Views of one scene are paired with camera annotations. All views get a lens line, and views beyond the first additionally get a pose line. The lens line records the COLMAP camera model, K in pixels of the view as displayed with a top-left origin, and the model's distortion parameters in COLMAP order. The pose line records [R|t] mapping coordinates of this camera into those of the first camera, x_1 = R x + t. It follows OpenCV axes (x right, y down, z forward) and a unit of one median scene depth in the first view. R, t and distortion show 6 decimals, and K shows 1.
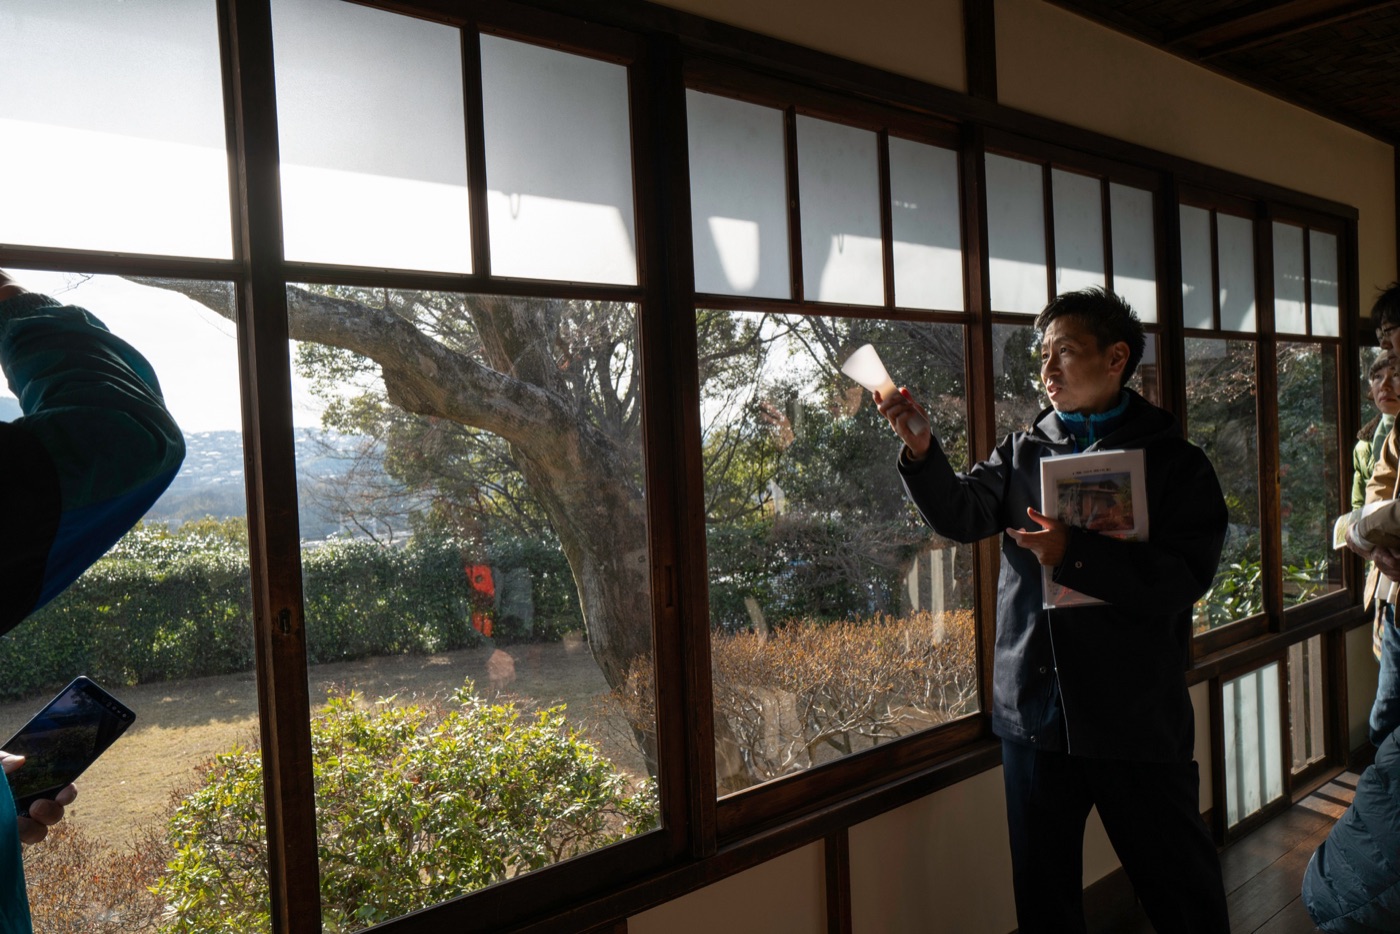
lens RADIAL K [[1053.0, 0, 698.6], [0, 1053.0, 472.0], [0, 0, 1]] dist [-0.018726, 0.025114]
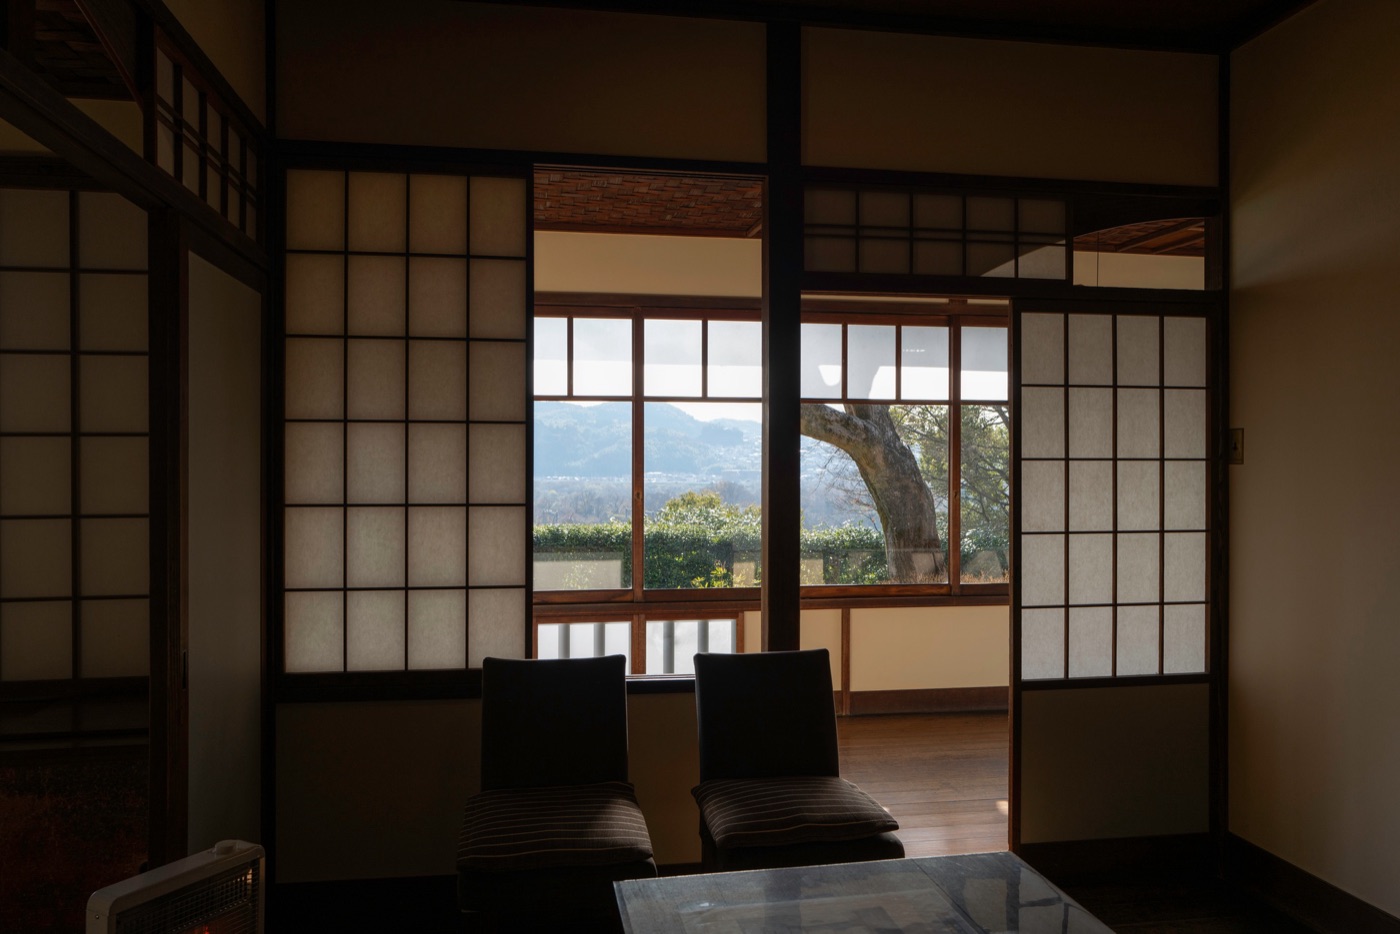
lens RADIAL K [[1053.0, 0, 703.4], [0, 1053.0, 461.6], [0, 0, 1]] dist [-0.018726, 0.025114]
pose [[0.864370, 0.050780, -0.500286, 0.524417], [-0.058861, 0.998266, -0.000371, 0.003997], [0.499400, 0.029768, 0.865860, -0.660916]]
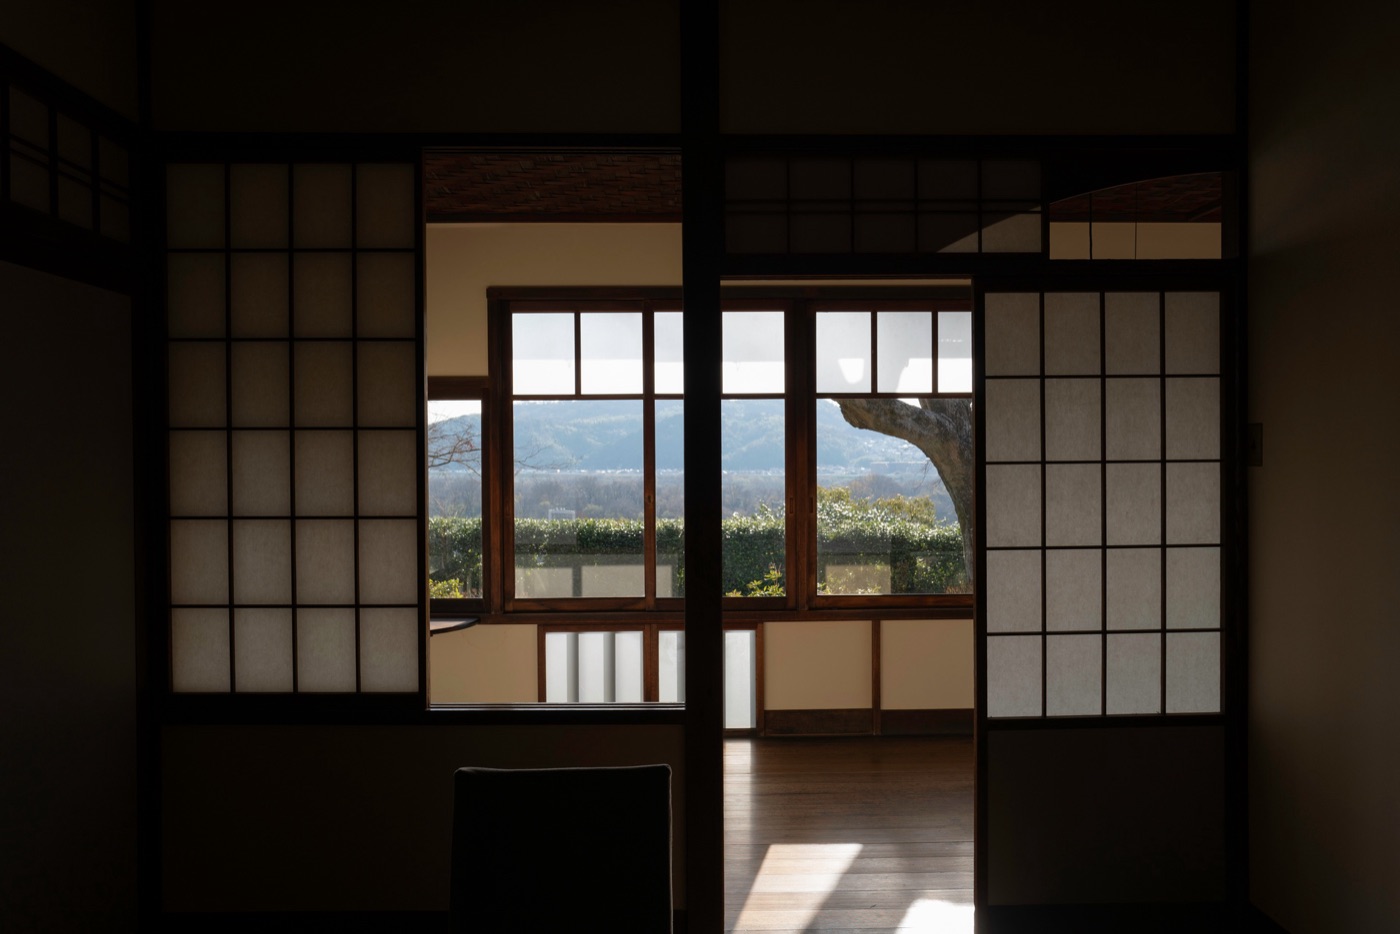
lens RADIAL K [[1053.0, 0, 698.3], [0, 1053.0, 470.9], [0, 0, 1]] dist [-0.018726, 0.025114]
pose [[0.784965, 0.053284, -0.617244, 0.603241], [-0.050030, 0.998493, 0.022572, -0.011516], [0.617517, 0.013163, 0.786448, -0.523536]]
